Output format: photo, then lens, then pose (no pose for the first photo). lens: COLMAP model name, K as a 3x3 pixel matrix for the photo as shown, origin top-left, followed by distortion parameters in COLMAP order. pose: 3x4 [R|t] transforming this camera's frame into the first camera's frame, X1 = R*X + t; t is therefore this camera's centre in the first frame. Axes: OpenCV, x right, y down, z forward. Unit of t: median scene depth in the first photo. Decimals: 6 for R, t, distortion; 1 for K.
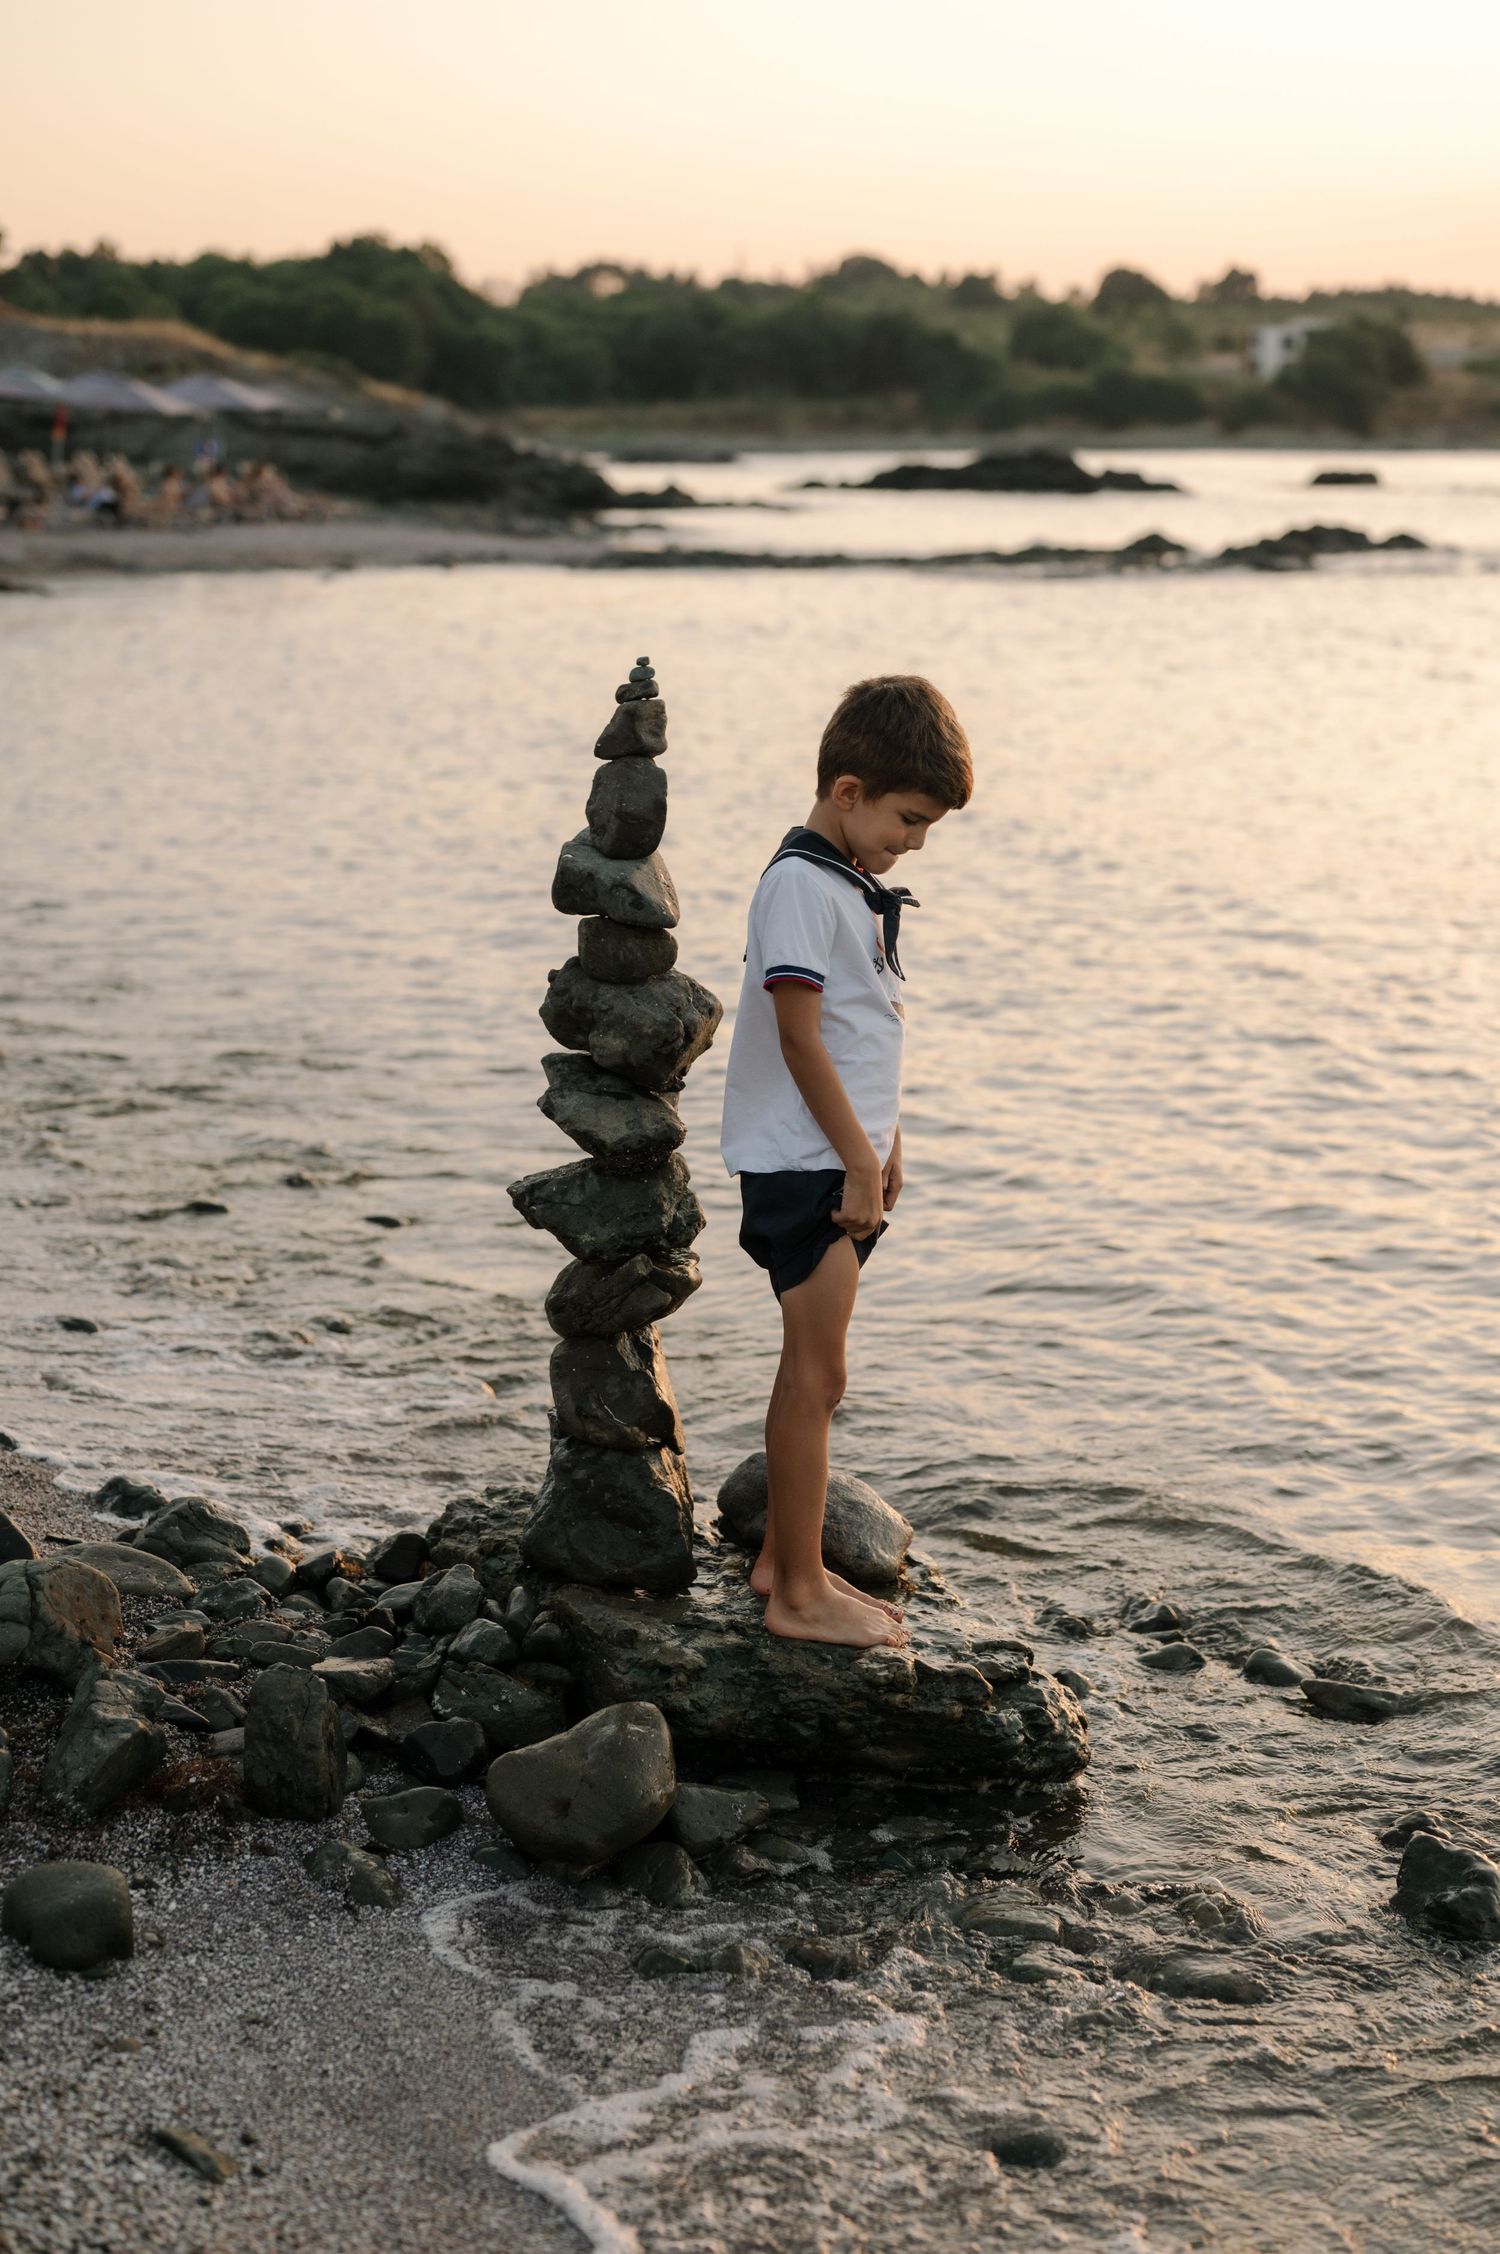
lens RADIAL K [[3361.1, 0, 750.0], [0, 3361.1, 1127.0], [0, 0, 1]] dist [0.002268, -0.068237]
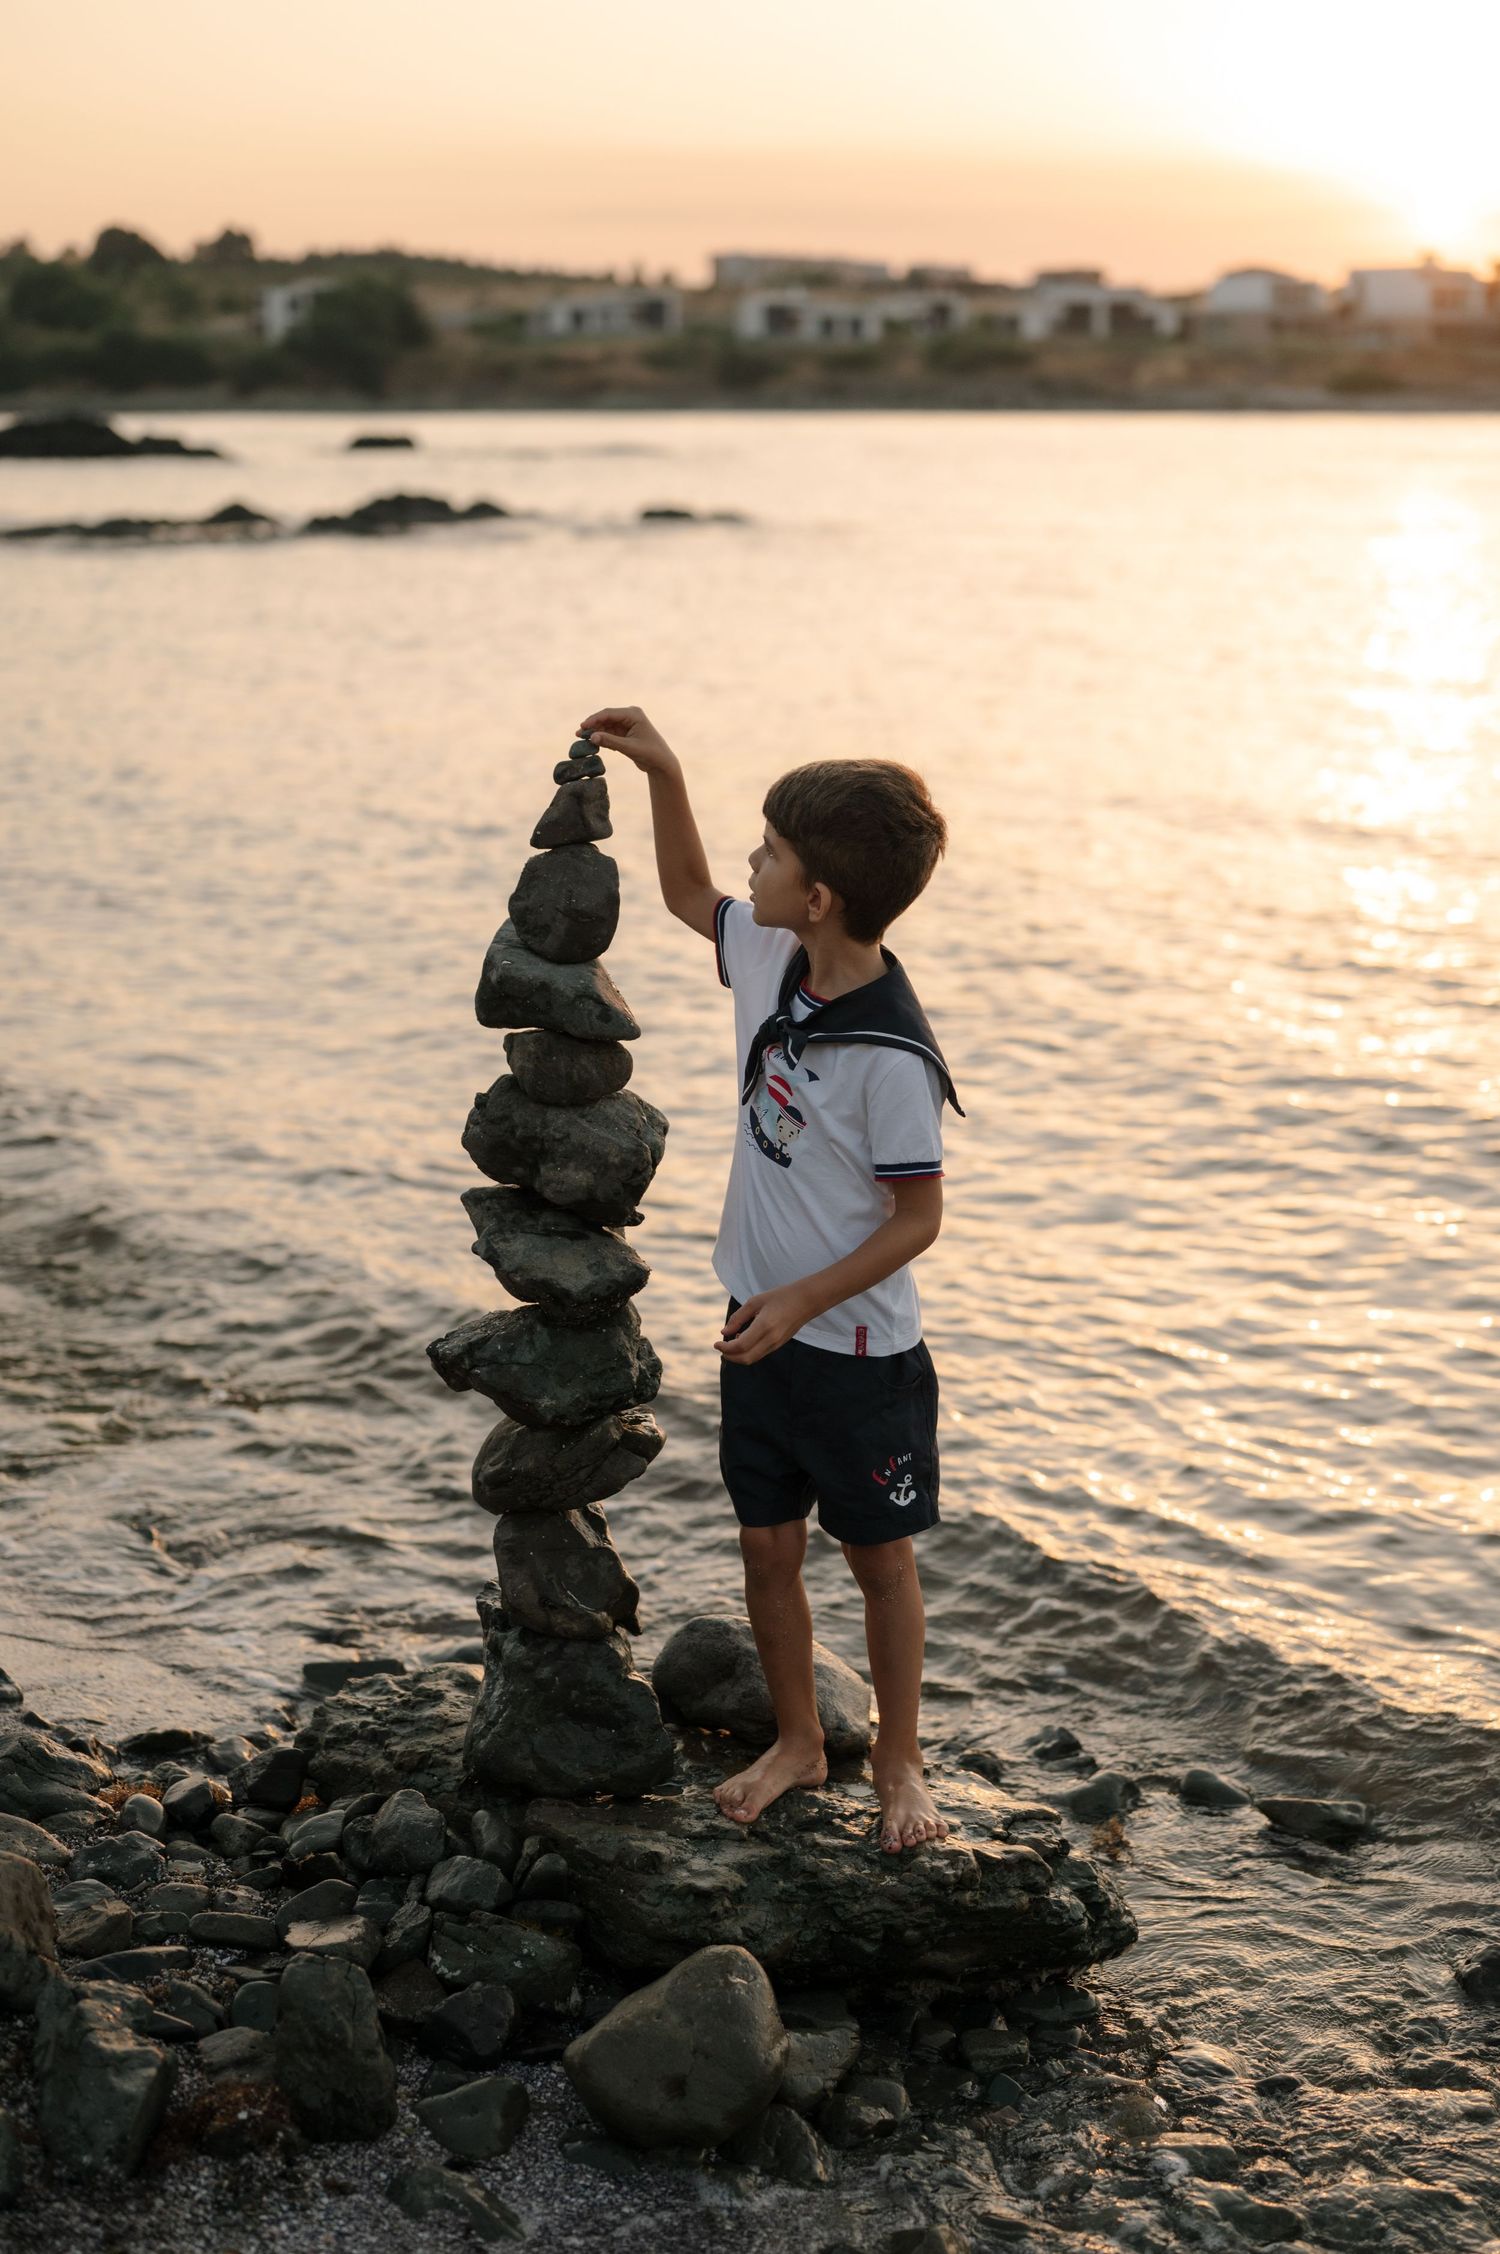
lens RADIAL K [[3361.1, 0, 750.0], [0, 3361.1, 1127.0], [0, 0, 1]] dist [0.002268, -0.068237]
pose [[0.958637, -0.060152, 0.278203, -0.218279], [0.057080, 0.998186, 0.019135, -0.047539], [-0.278850, -0.002463, 0.960332, 0.144262]]
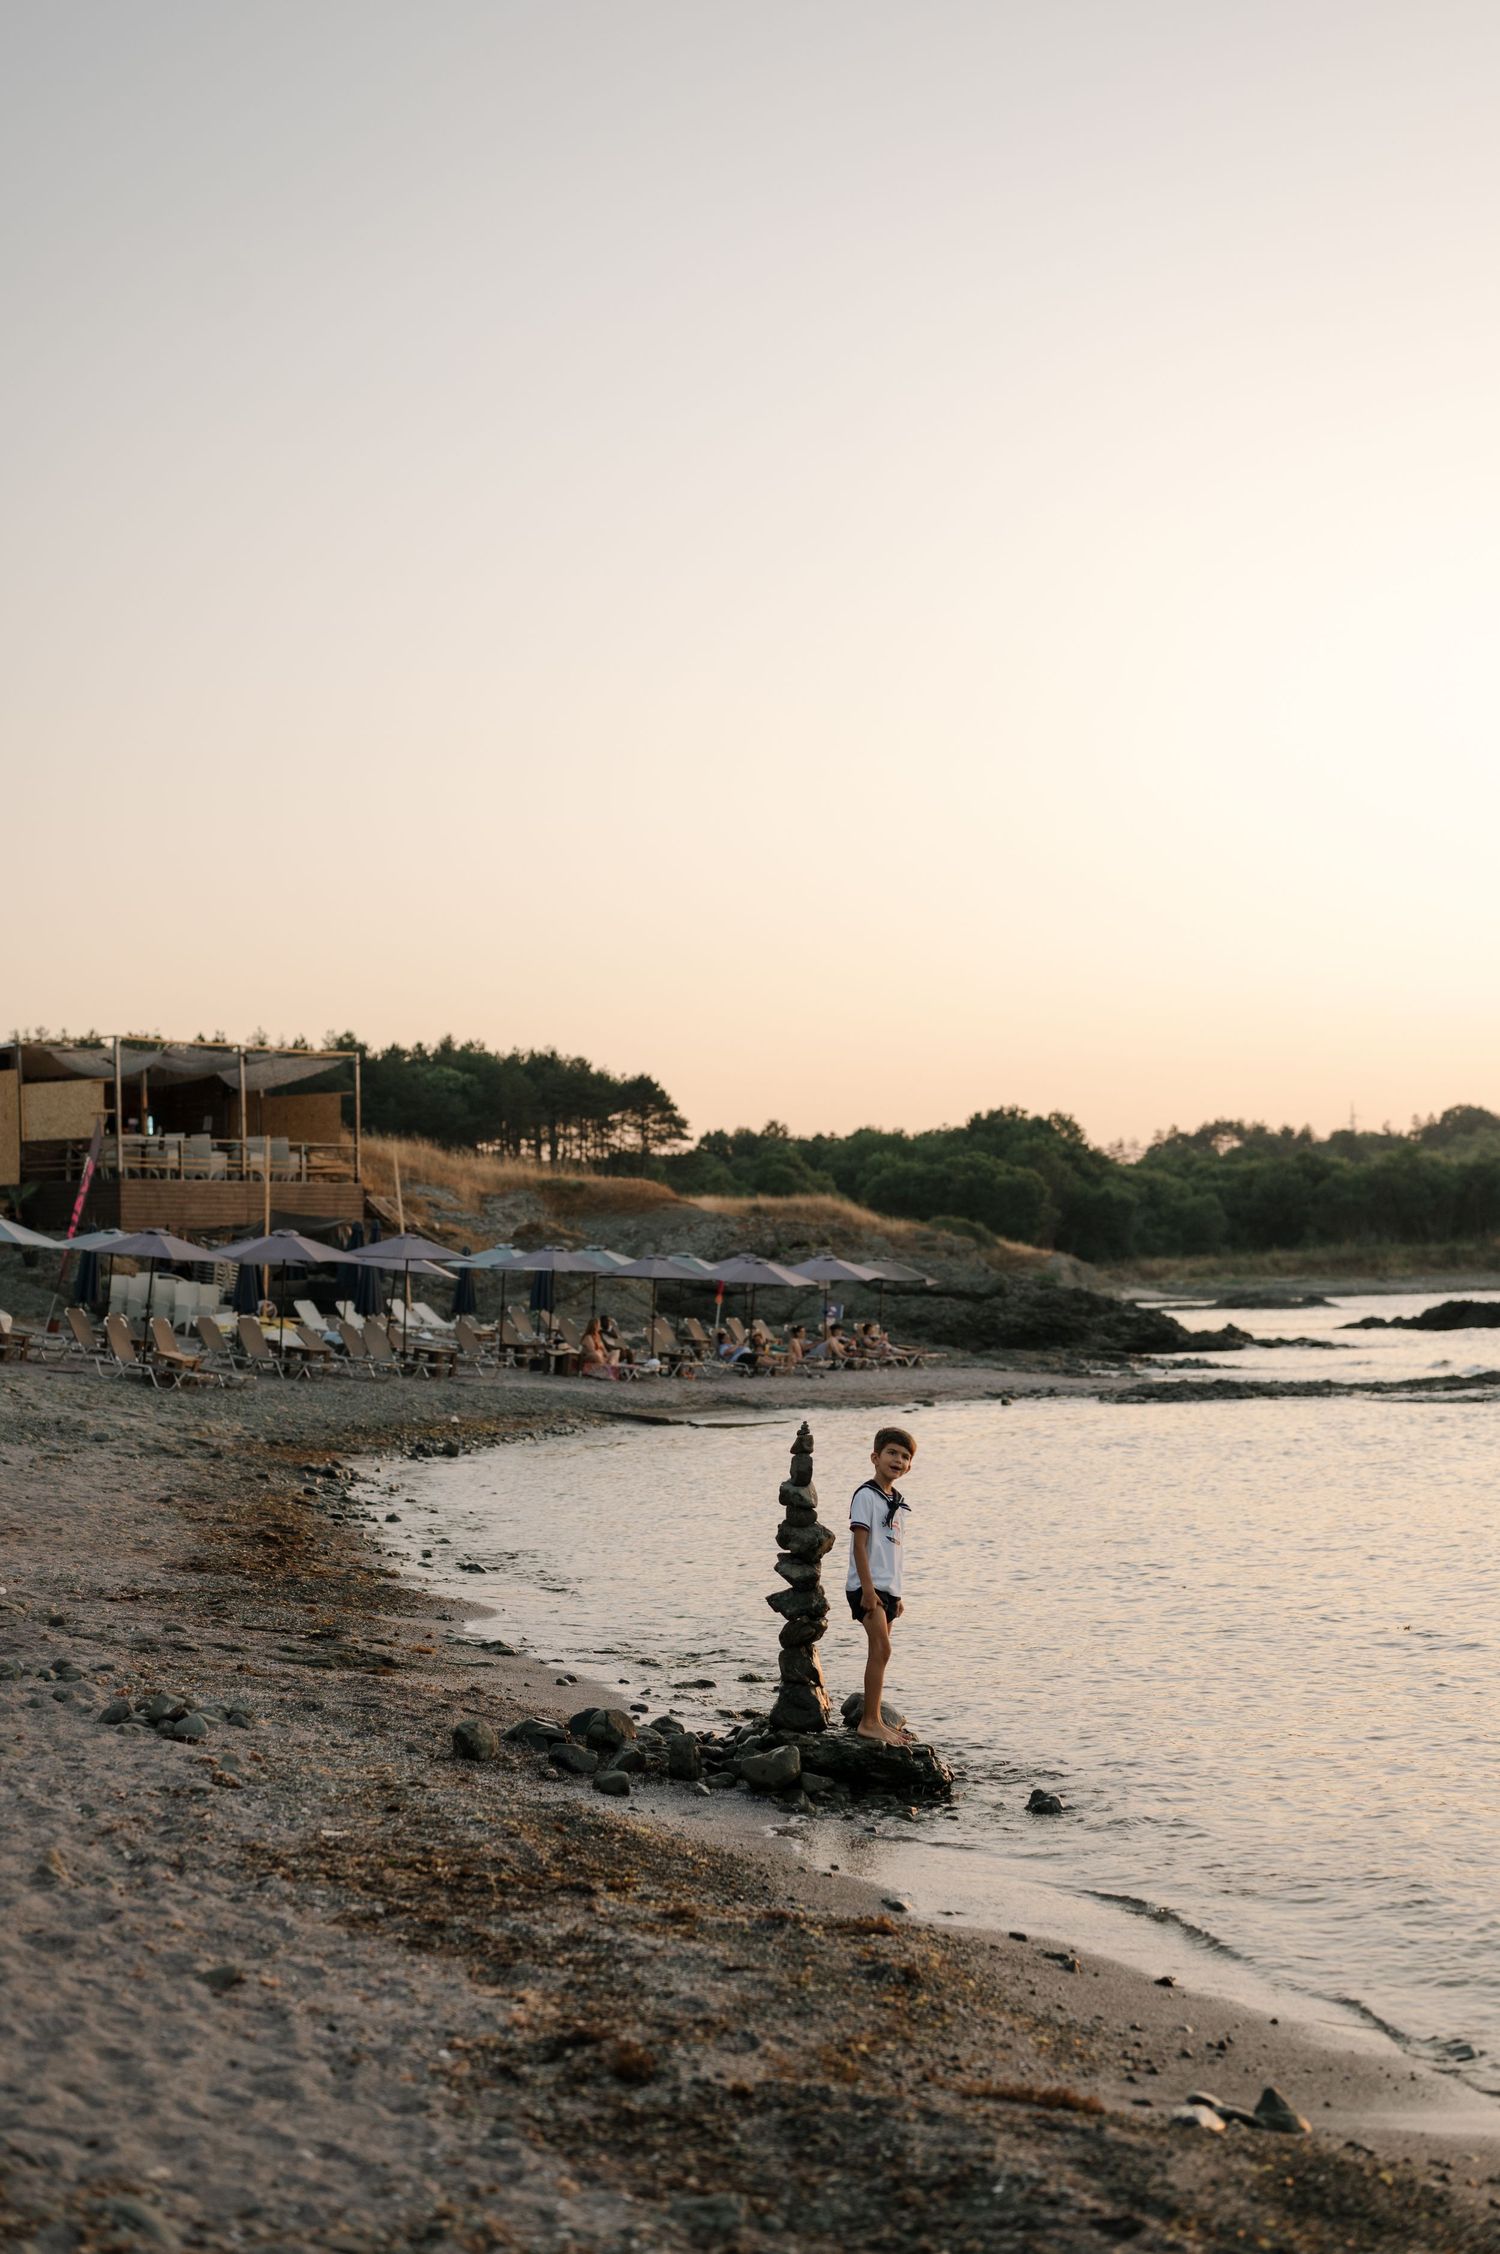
lens RADIAL K [[3361.1, 0, 750.0], [0, 3361.1, 1127.0], [0, 0, 1]] dist [0.002268, -0.068237]
pose [[0.980185, -0.037089, -0.194579, 0.489069], [-0.011645, 0.969826, -0.243519, 0.325164], [0.197740, 0.240960, 0.950178, -1.862743]]
